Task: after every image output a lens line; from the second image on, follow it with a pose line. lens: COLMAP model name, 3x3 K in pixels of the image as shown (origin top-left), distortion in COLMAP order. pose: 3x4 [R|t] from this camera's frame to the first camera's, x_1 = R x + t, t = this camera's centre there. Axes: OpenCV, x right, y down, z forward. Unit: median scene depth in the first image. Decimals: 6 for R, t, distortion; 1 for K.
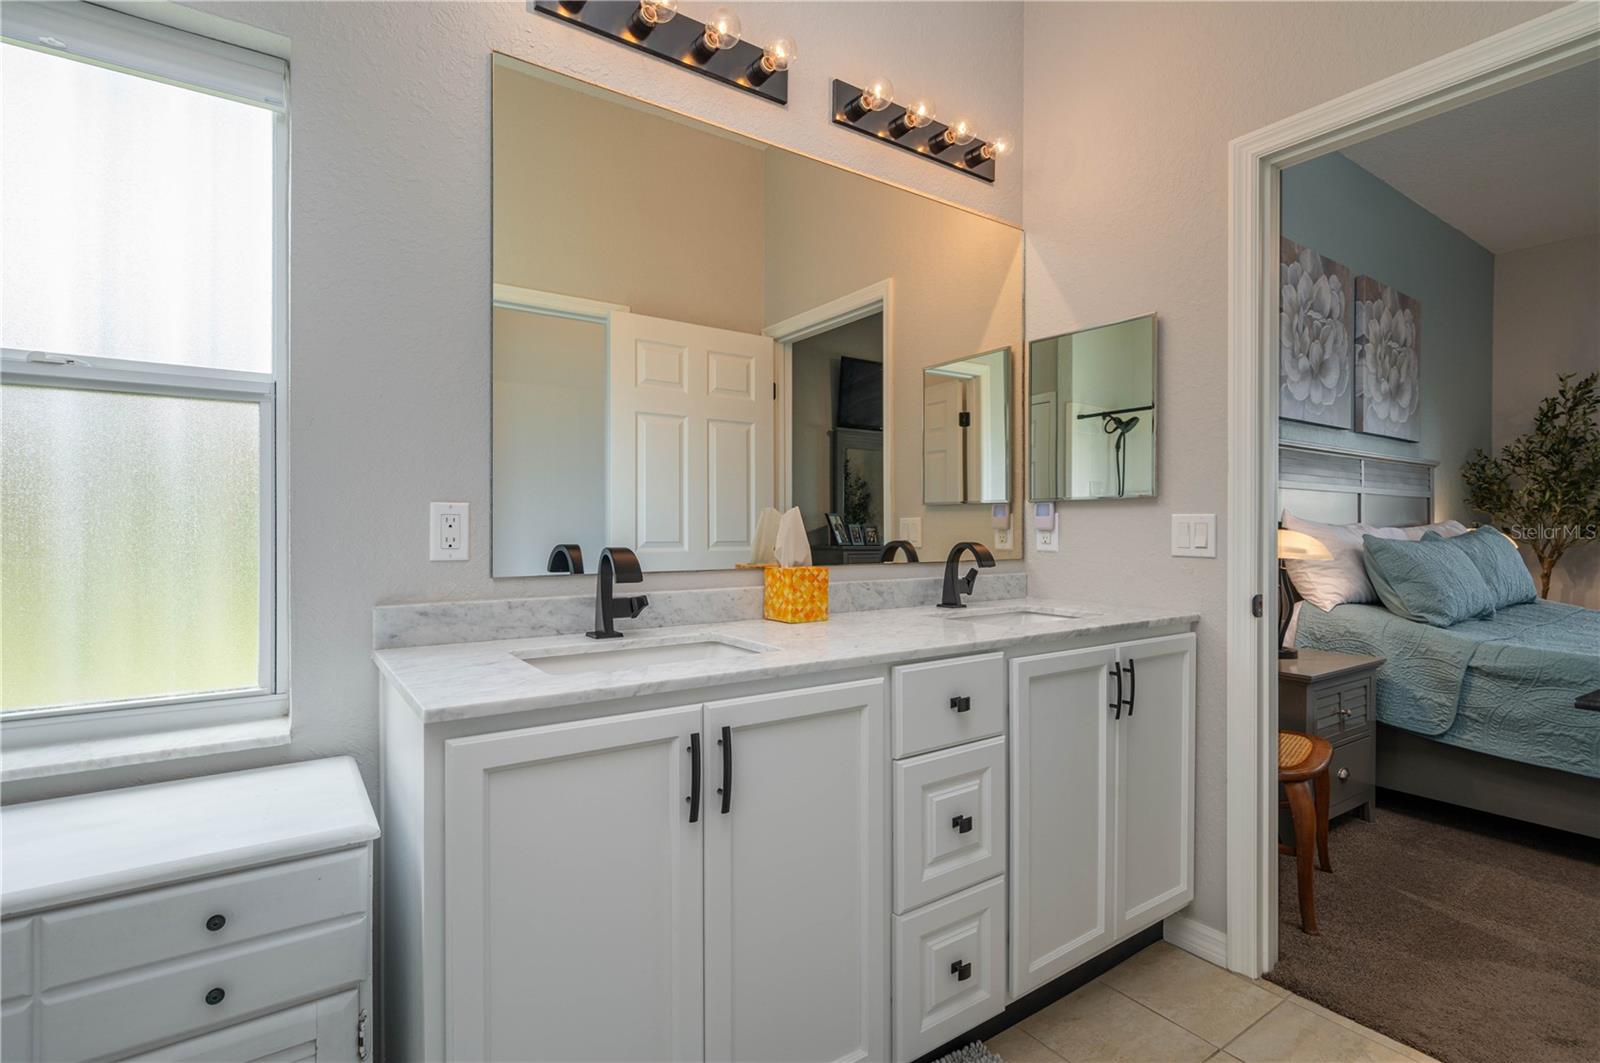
lens RADIAL K [[737.2, 0, 800.8], [0, 737.2, 523.5], [0, 0, 1]] dist [-0.000611, 0.000232]
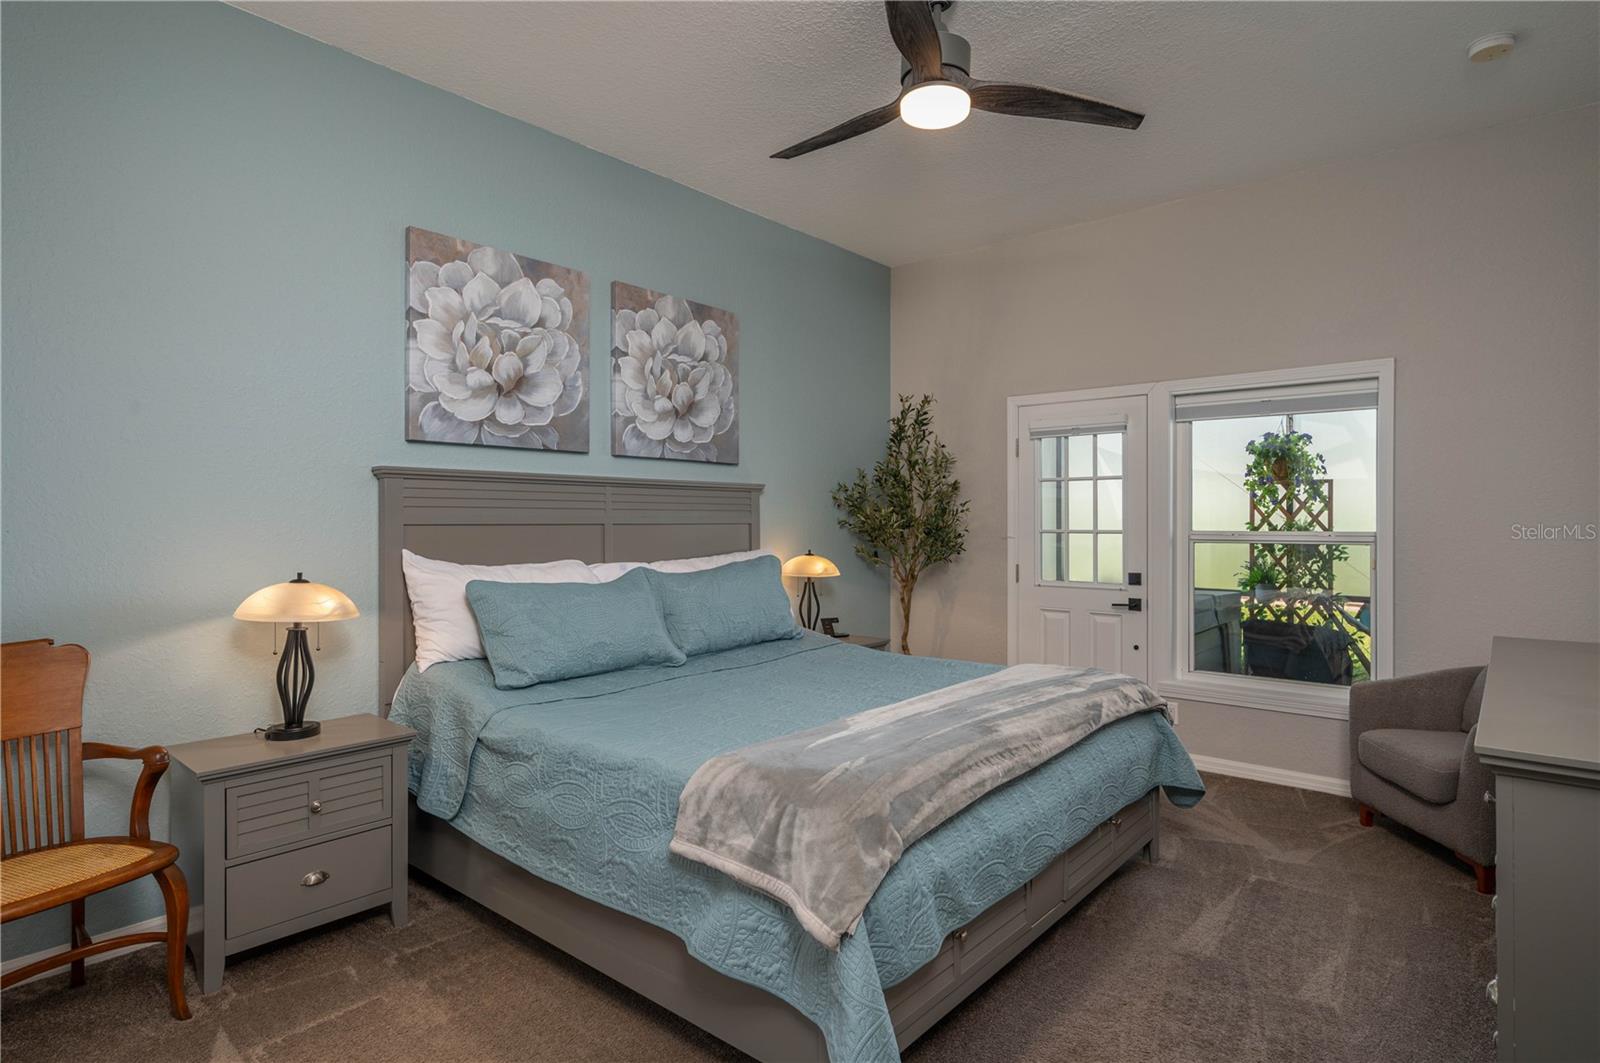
lens RADIAL K [[836.1, 0, 803.1], [0, 836.1, 512.6], [0, 0, 1]] dist [-0.014734, -0.000049]
pose [[0.965491, -0.001984, 0.260427, 0.711085], [0.003507, 0.999979, -0.005383, -0.047608], [-0.260411, 0.006111, 0.965479, -0.040452]]
